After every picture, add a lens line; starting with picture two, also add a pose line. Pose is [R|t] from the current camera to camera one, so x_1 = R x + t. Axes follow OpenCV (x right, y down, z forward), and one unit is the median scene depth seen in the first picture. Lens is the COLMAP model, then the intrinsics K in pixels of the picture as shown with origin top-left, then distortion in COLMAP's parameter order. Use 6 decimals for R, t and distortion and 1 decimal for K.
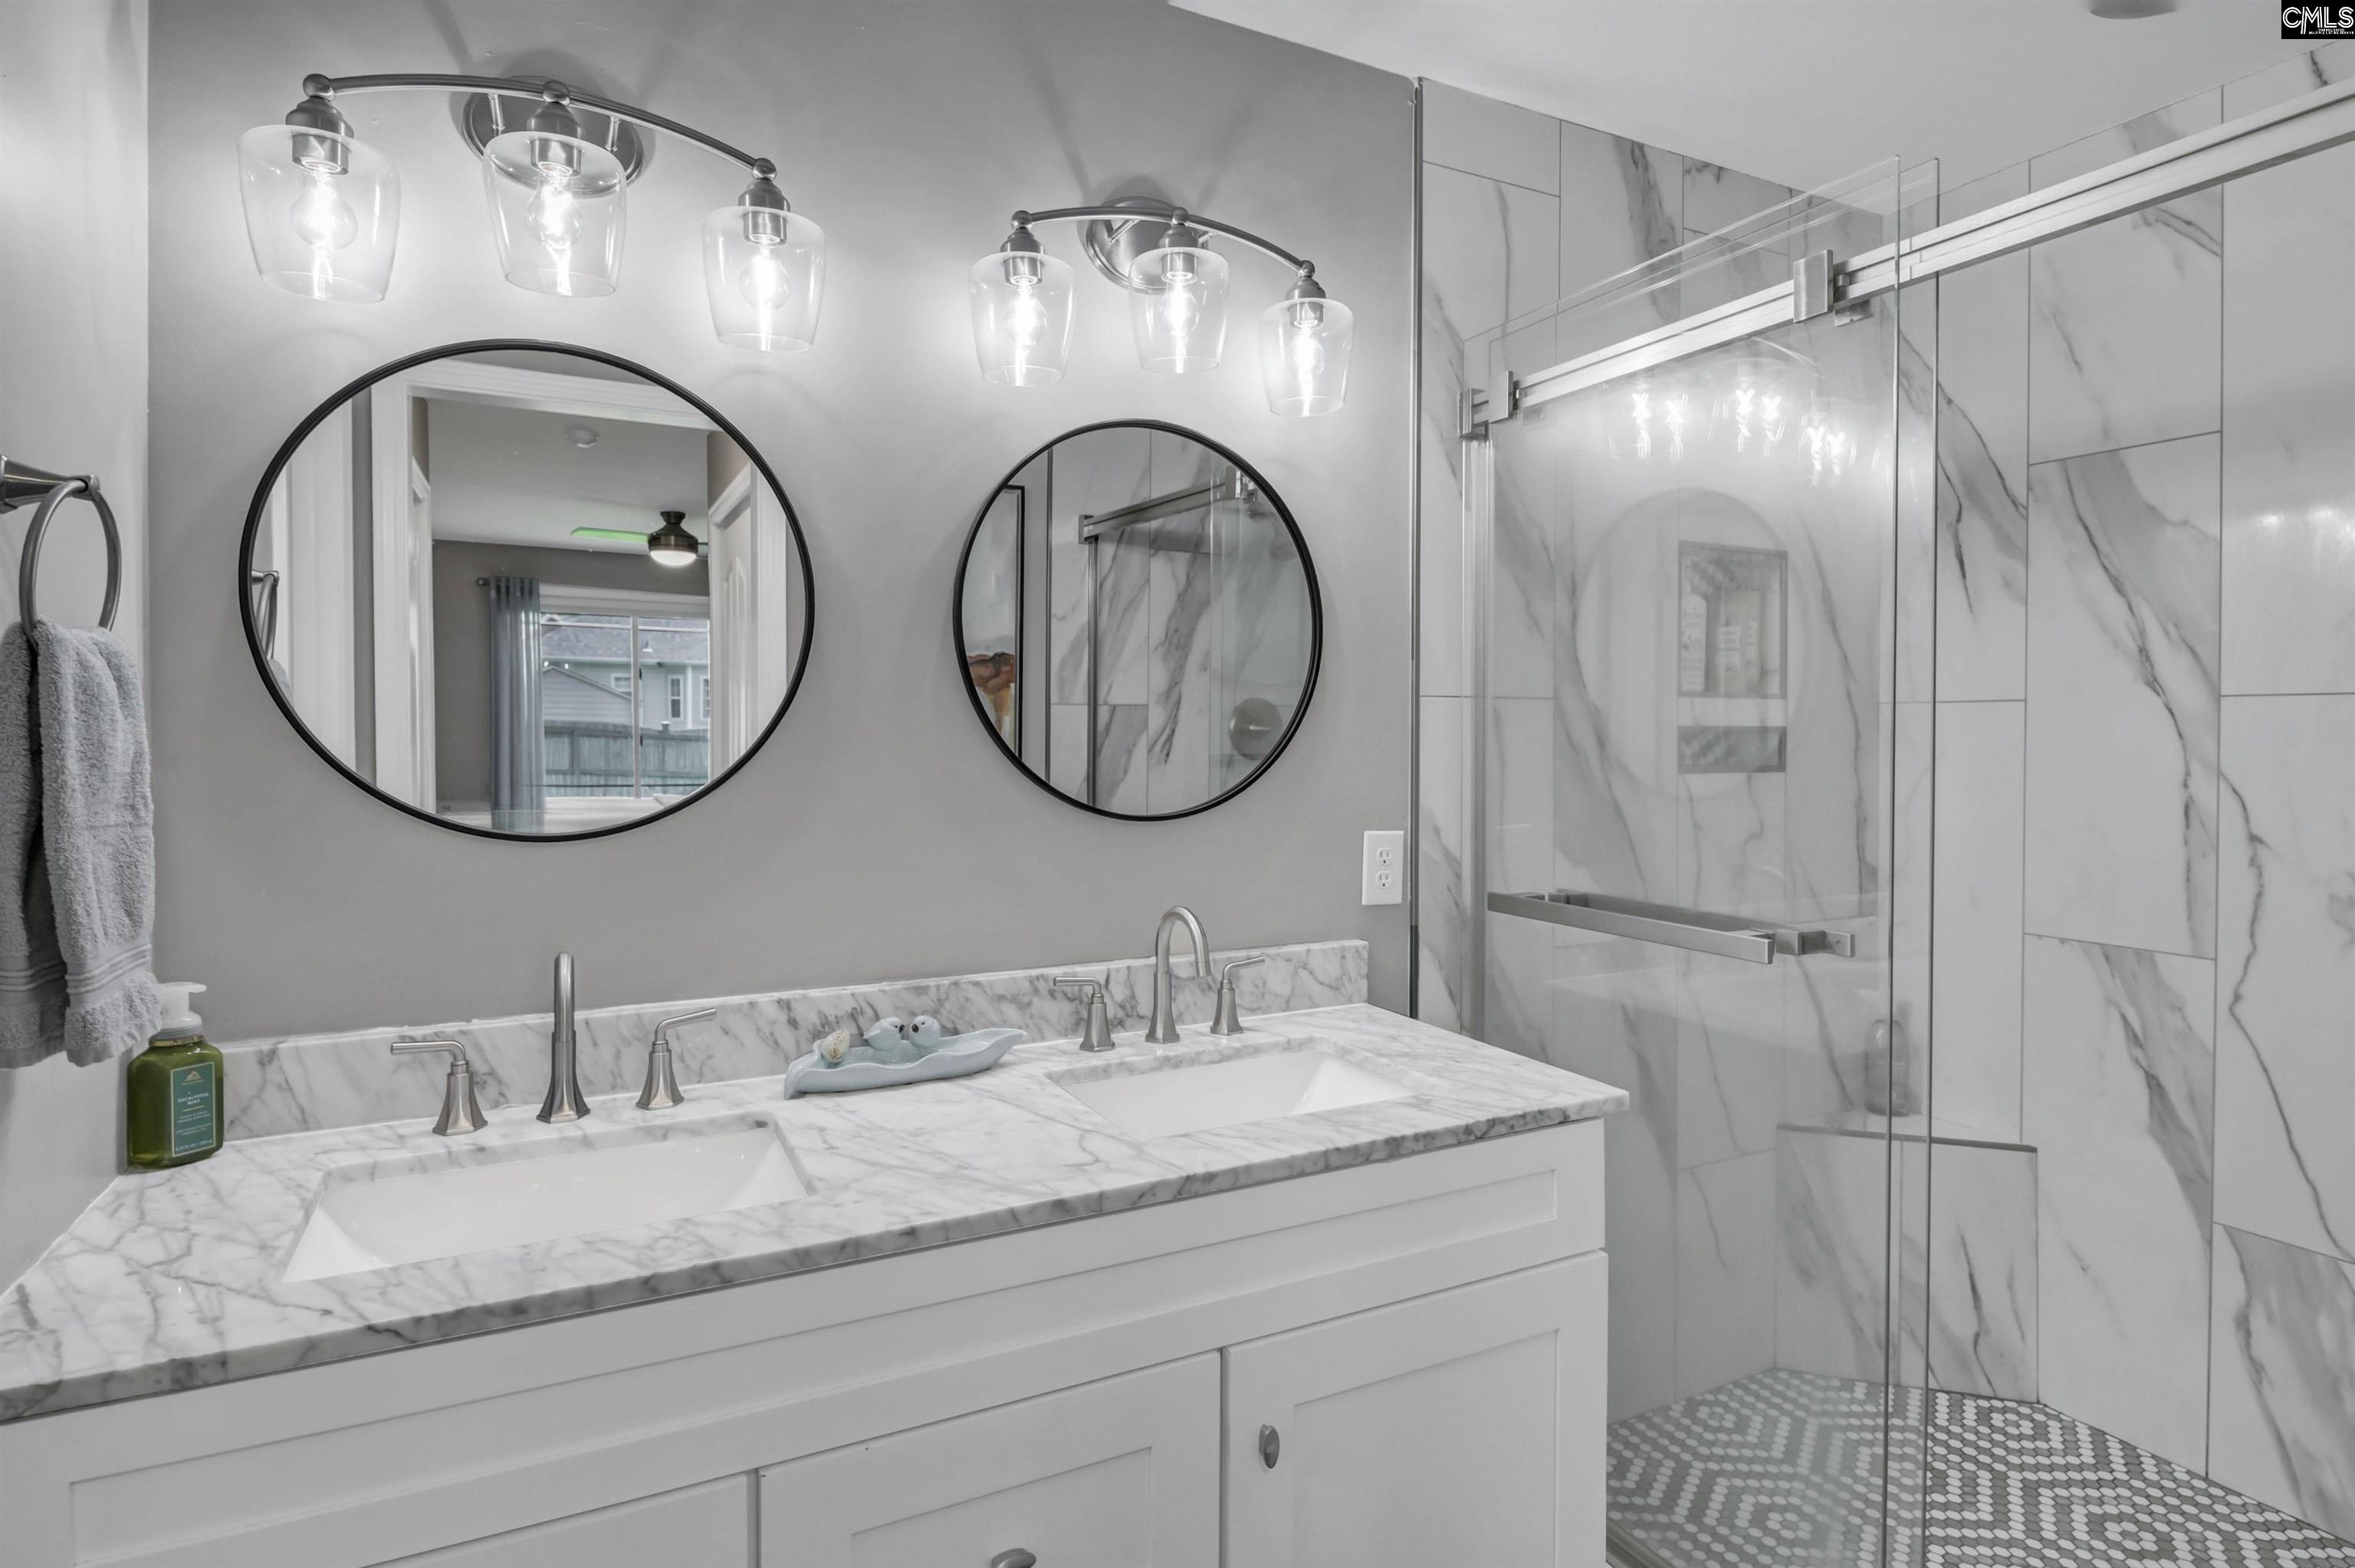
lens RADIAL K [[1176.5, 0, 1147.8], [0, 1176.5, 757.4], [0, 0, 1]] dist [0.006493, -0.008178]
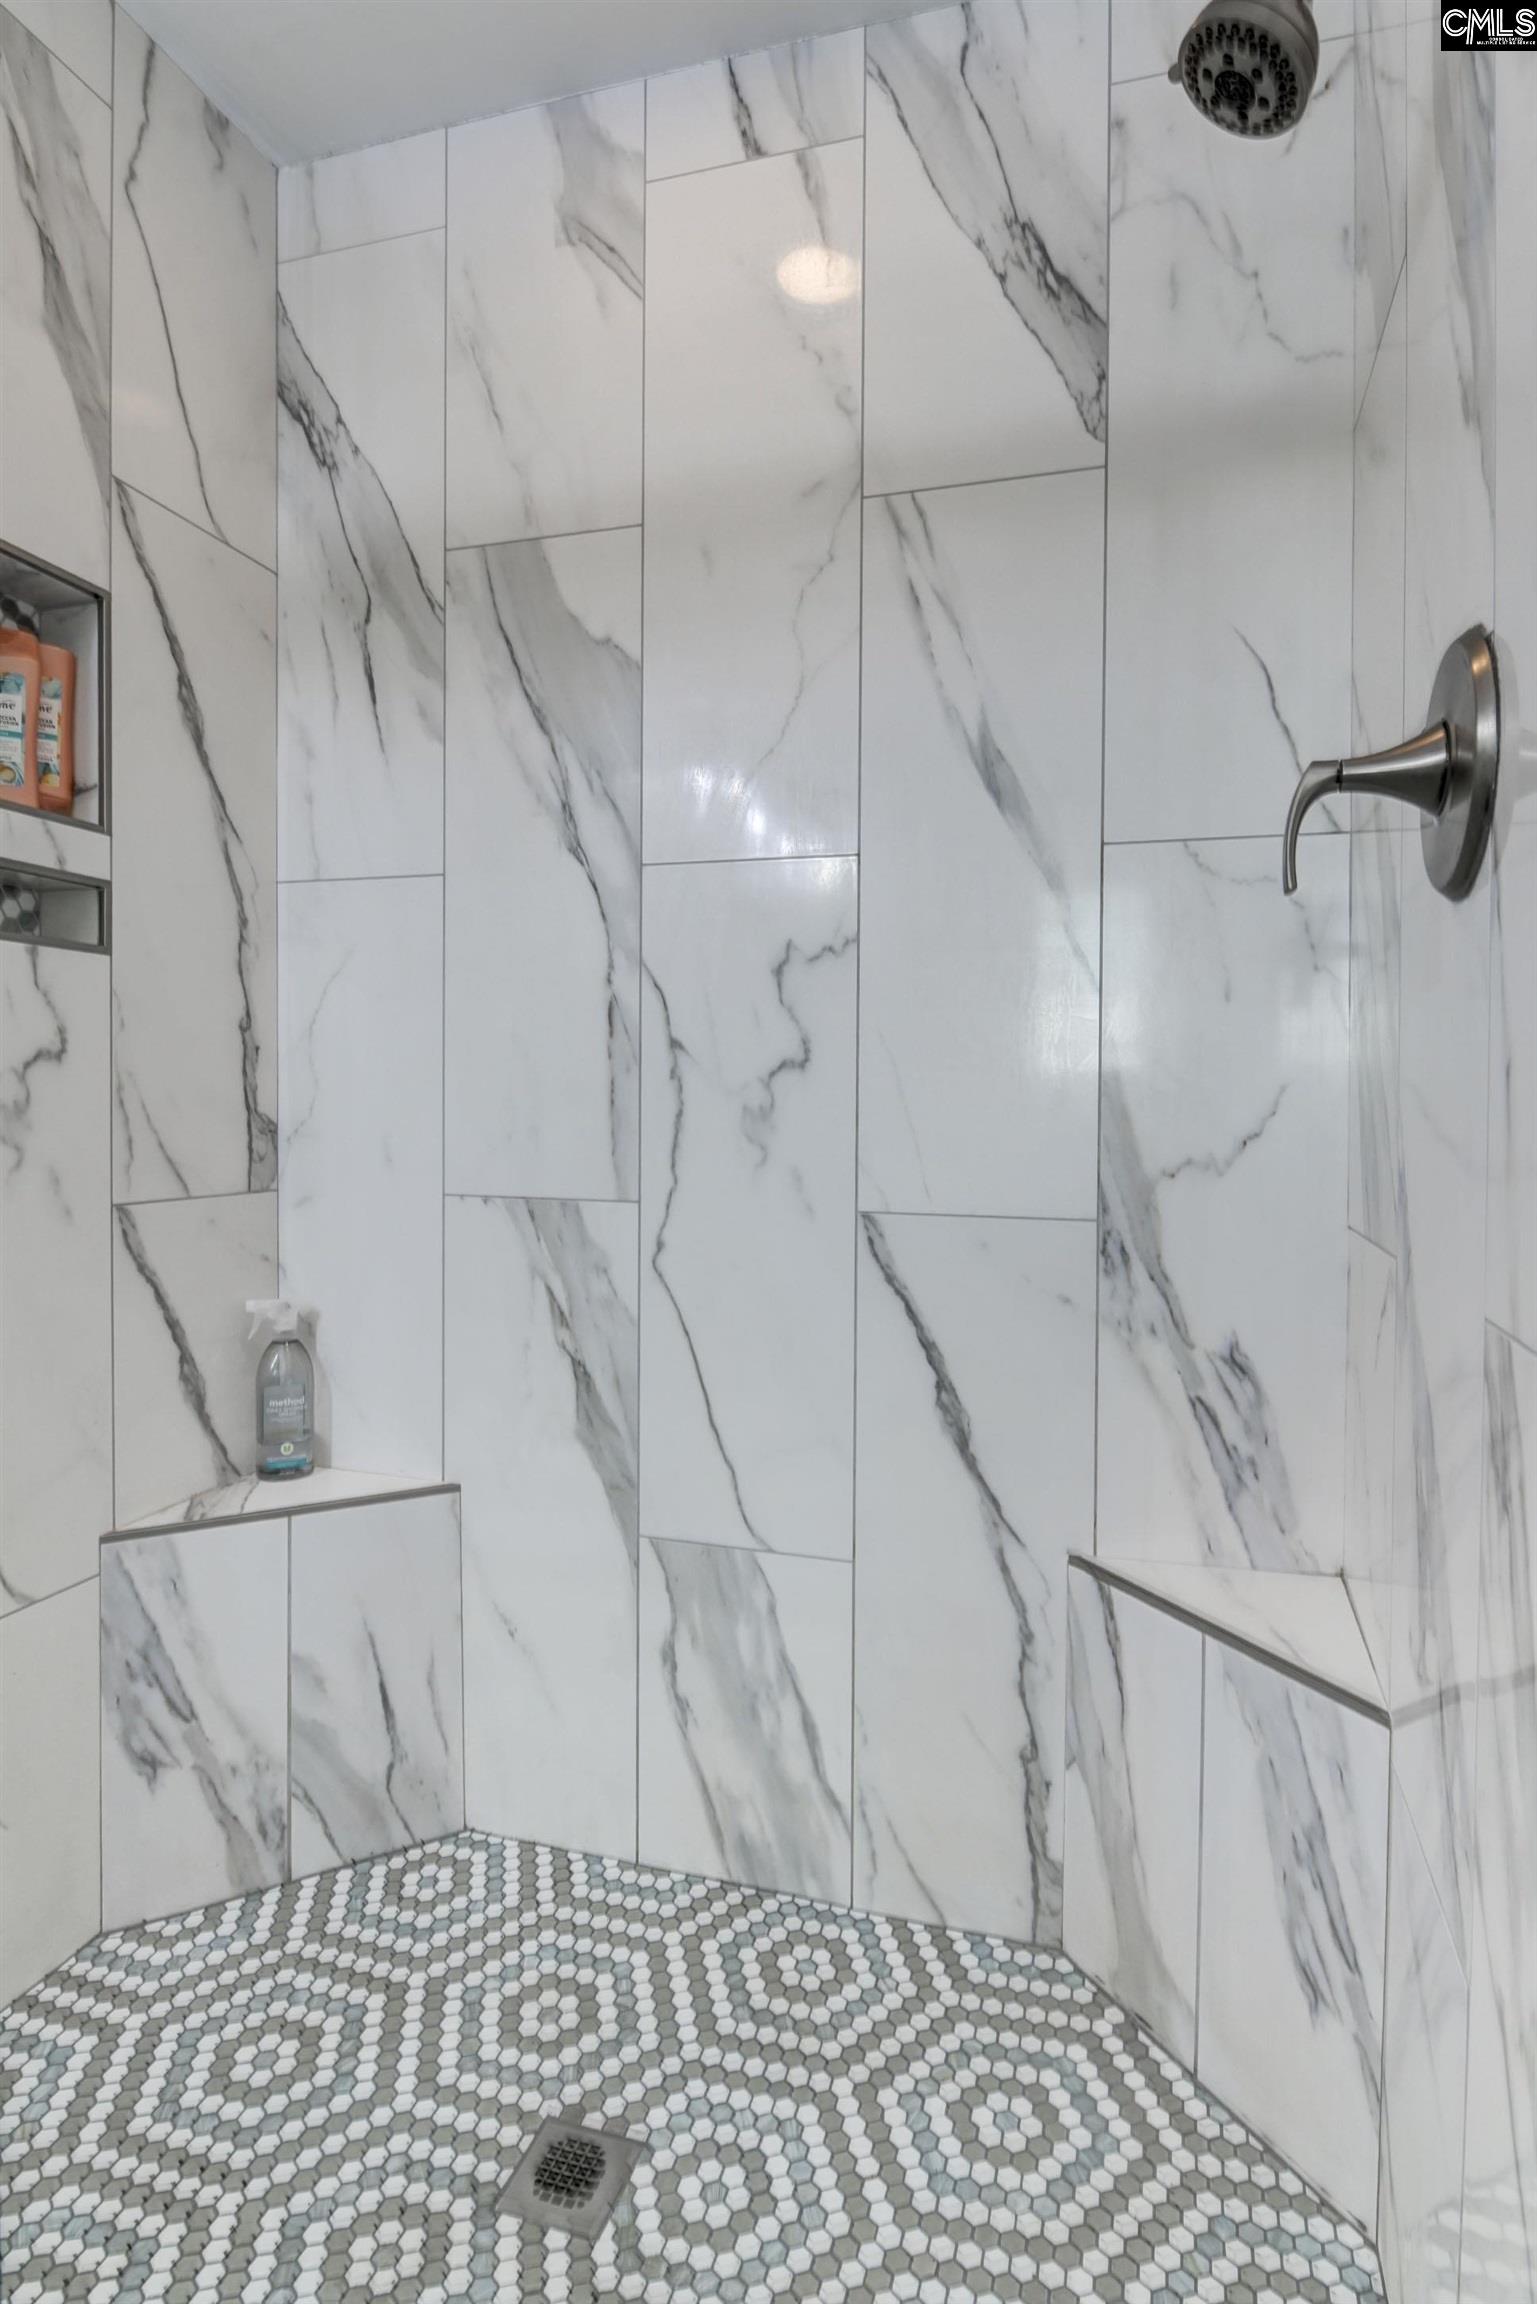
lens RADIAL K [[1201.1, 0, 781.0], [0, 1201.1, 1131.6], [0, 0, 1]] dist [0.008811, -0.009896]
pose [[0.678842, -0.004061, 0.734273, 0.398263], [0.003216, 0.999992, 0.002556, 0.128641], [-0.734277, 0.000626, 0.678850, 0.400689]]
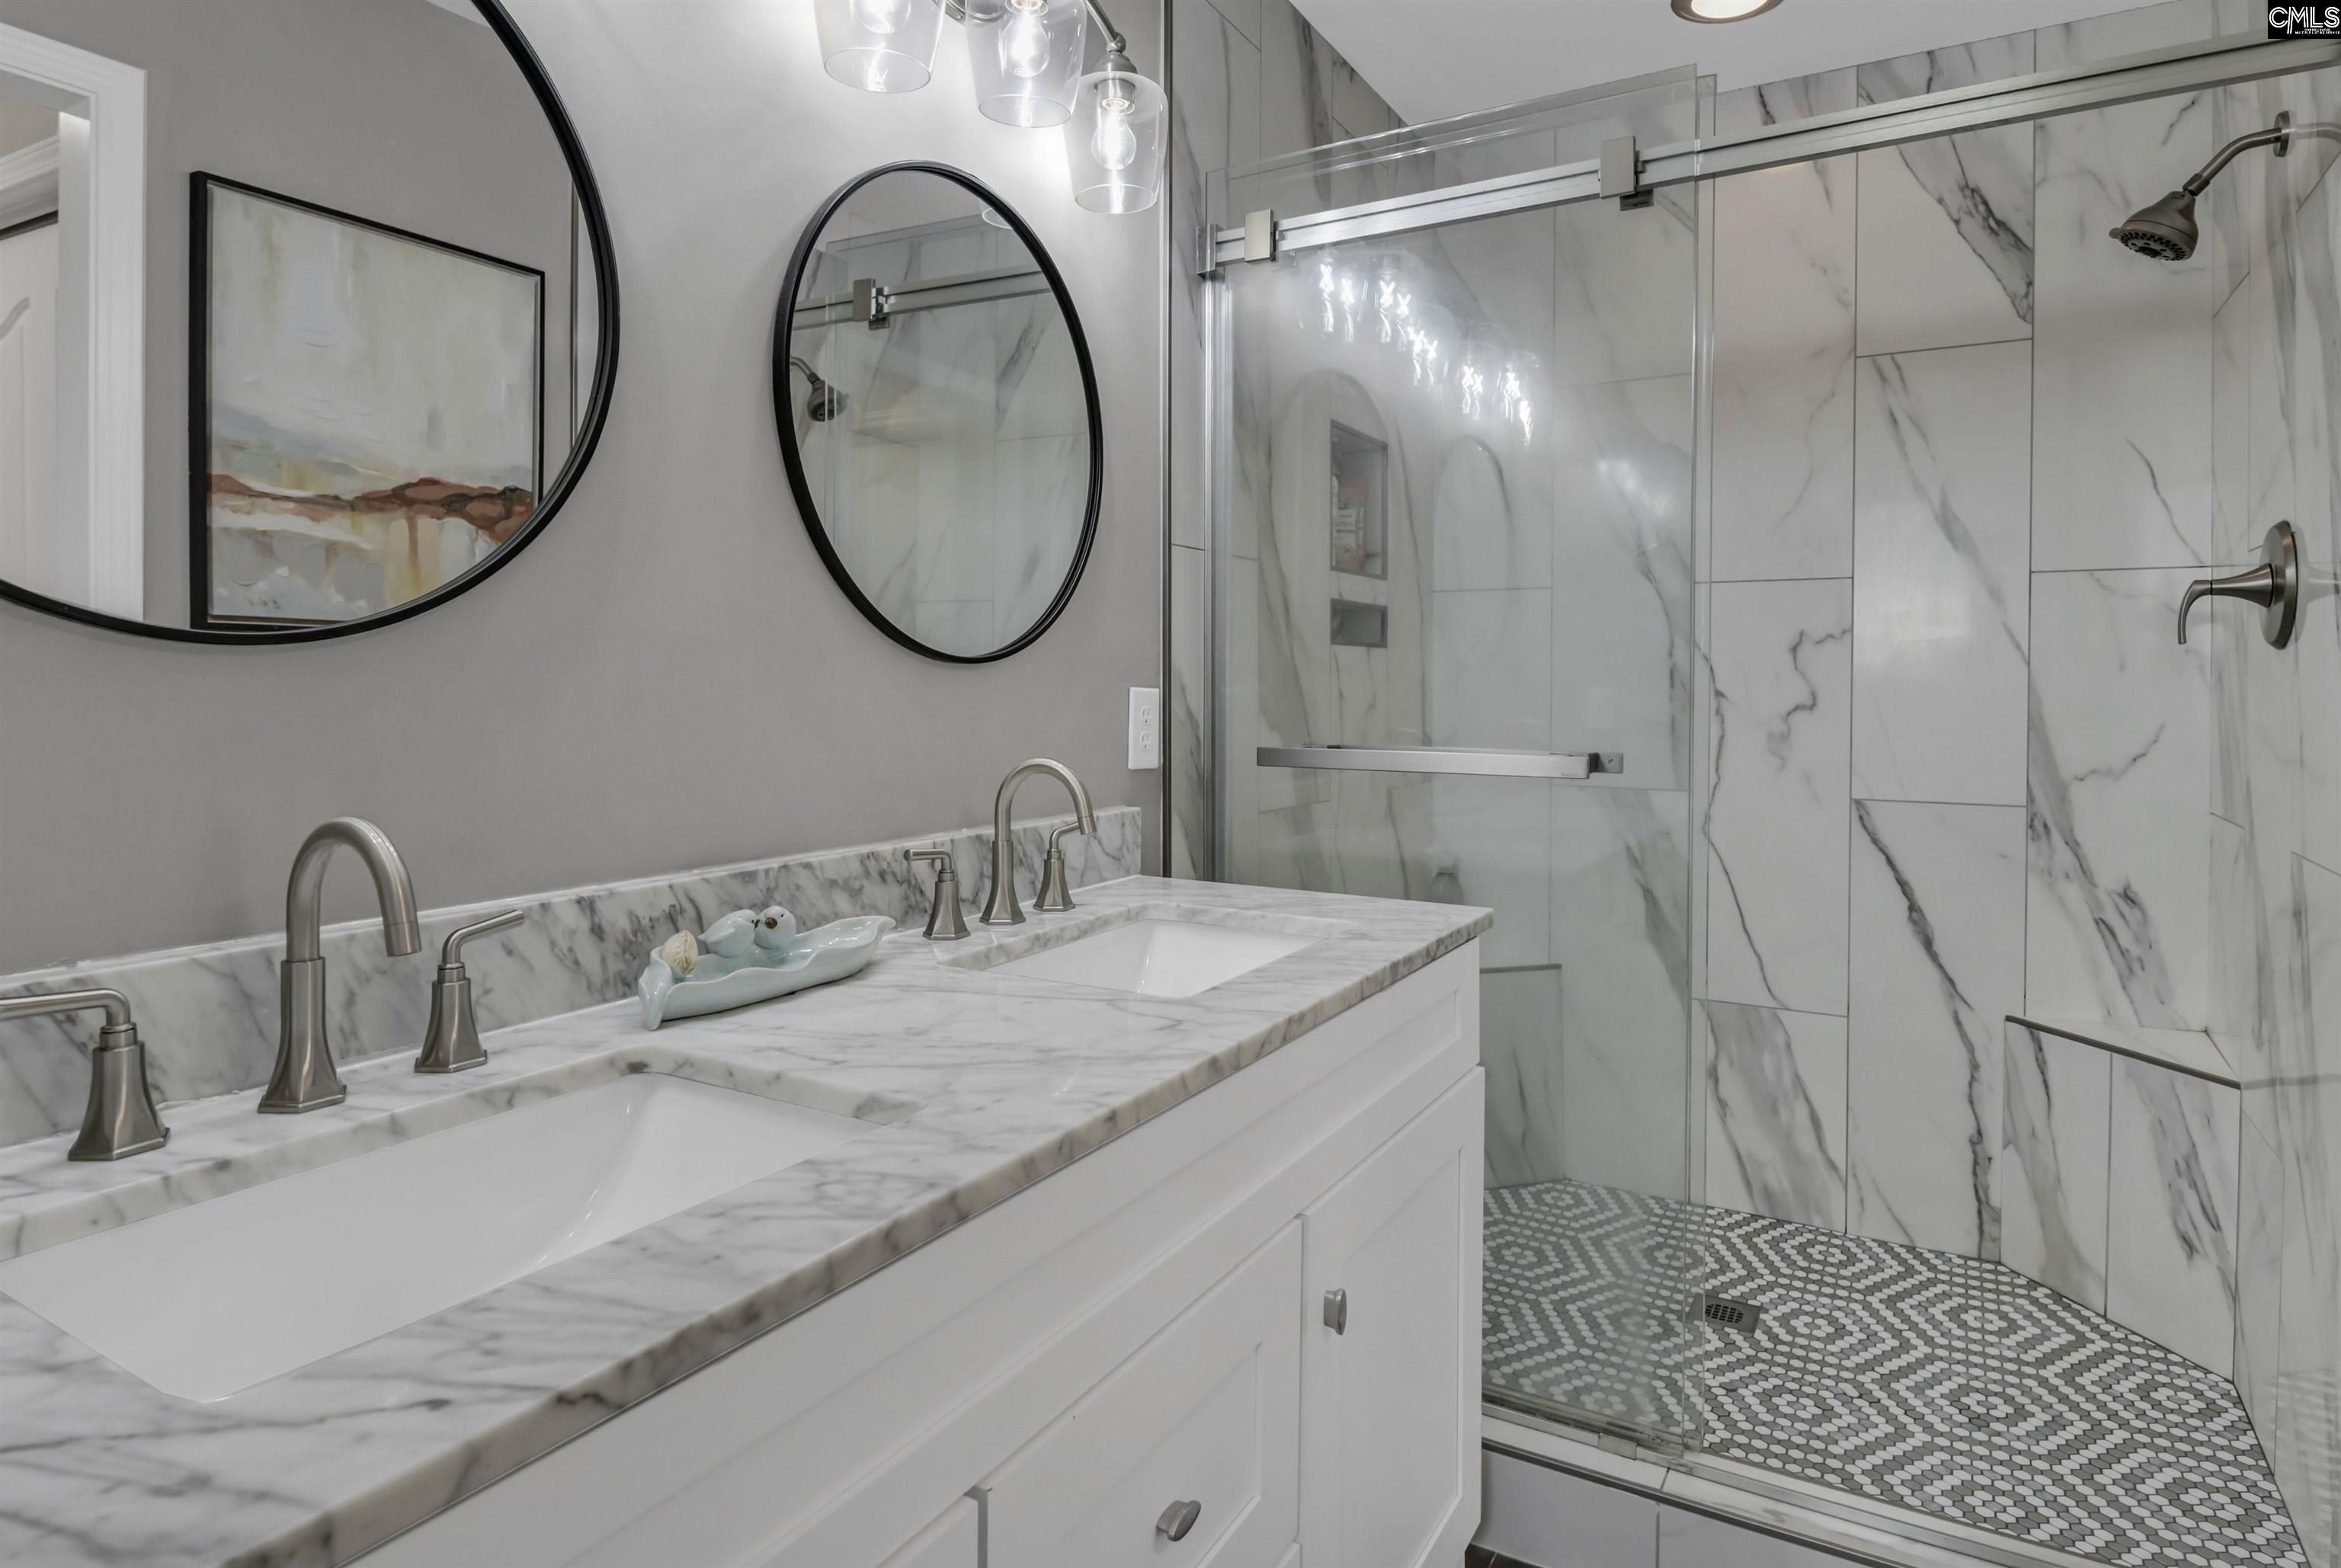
lens RADIAL K [[1278.4, 0, 1136.4], [0, 1278.4, 712.6], [0, 0, 1]] dist [0.004682, -0.004583]
pose [[0.838986, -0.008212, 0.544090, -0.362273], [0.007580, 0.999965, 0.003404, 0.081523], [-0.544100, 0.001268, 0.839020, 0.174562]]
